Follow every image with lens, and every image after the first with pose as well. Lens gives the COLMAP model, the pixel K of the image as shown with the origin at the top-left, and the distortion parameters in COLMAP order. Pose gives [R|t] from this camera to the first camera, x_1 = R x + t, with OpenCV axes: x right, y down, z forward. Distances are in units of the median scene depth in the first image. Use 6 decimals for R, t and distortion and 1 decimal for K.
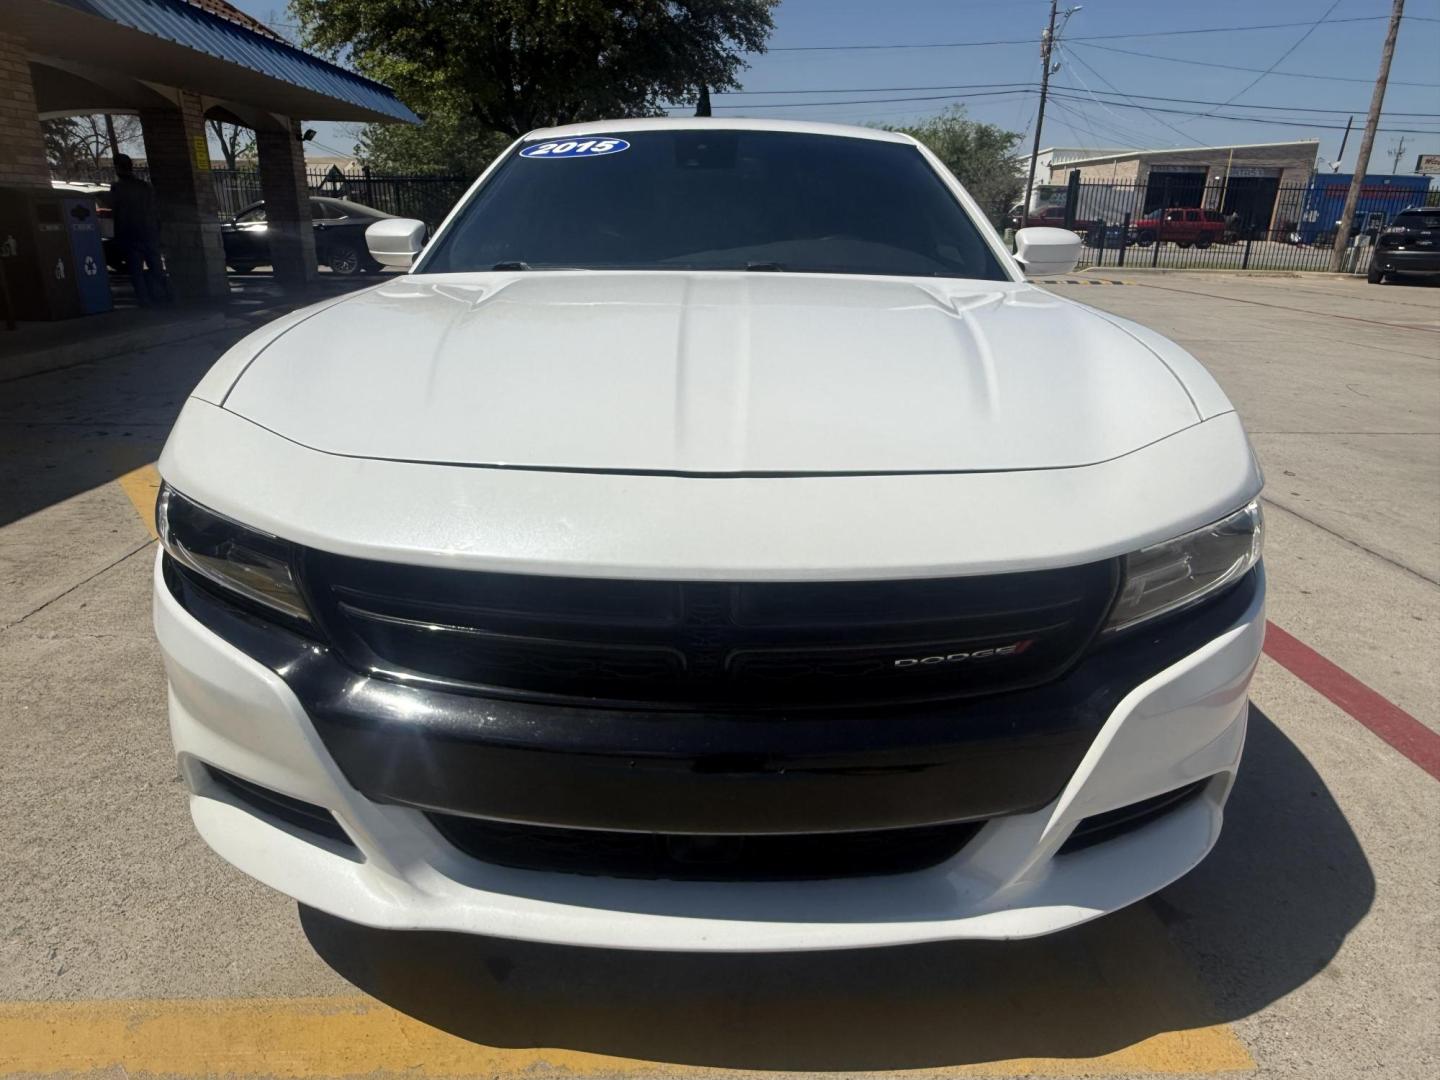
lens RADIAL K [[1298.2, 0, 720.0], [0, 1298.2, 540.0], [0, 0, 1]] dist [0.008748, 0.007202]
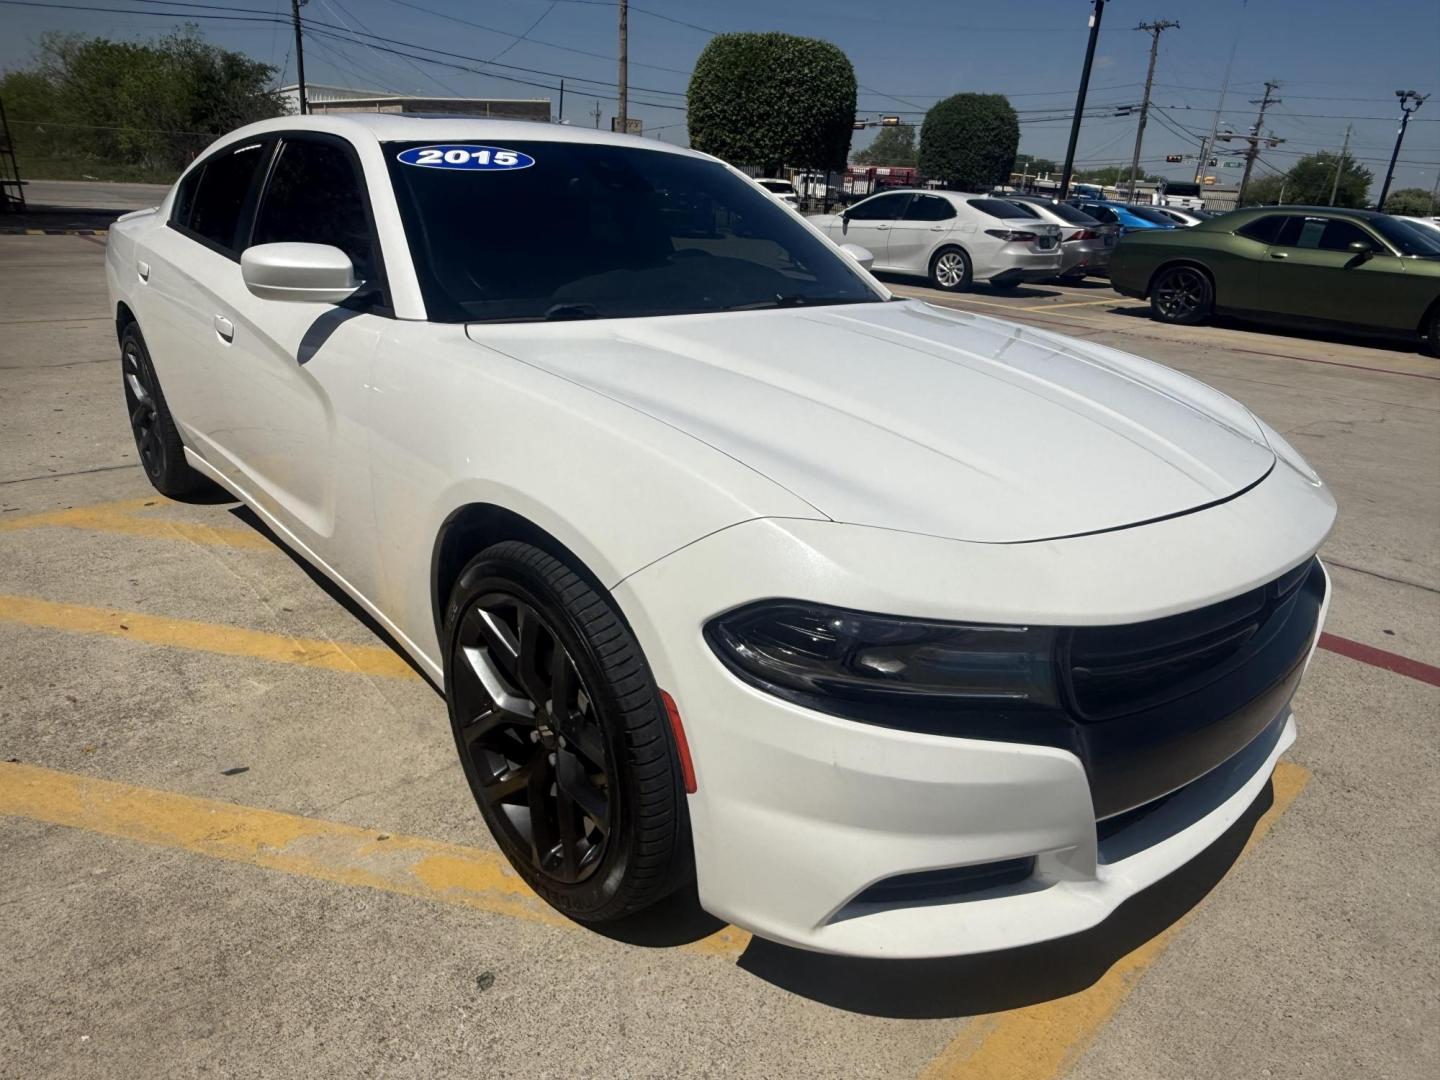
lens RADIAL K [[1312.3, 0, 696.1], [0, 1312.3, 539.9], [0, 0, 1]] dist [0.090485, -0.137734]
pose [[0.579013, -0.220204, 0.785018, -0.447549], [0.143368, 0.975333, 0.167844, -0.099541], [-0.802614, 0.015363, 0.596301, 0.190996]]
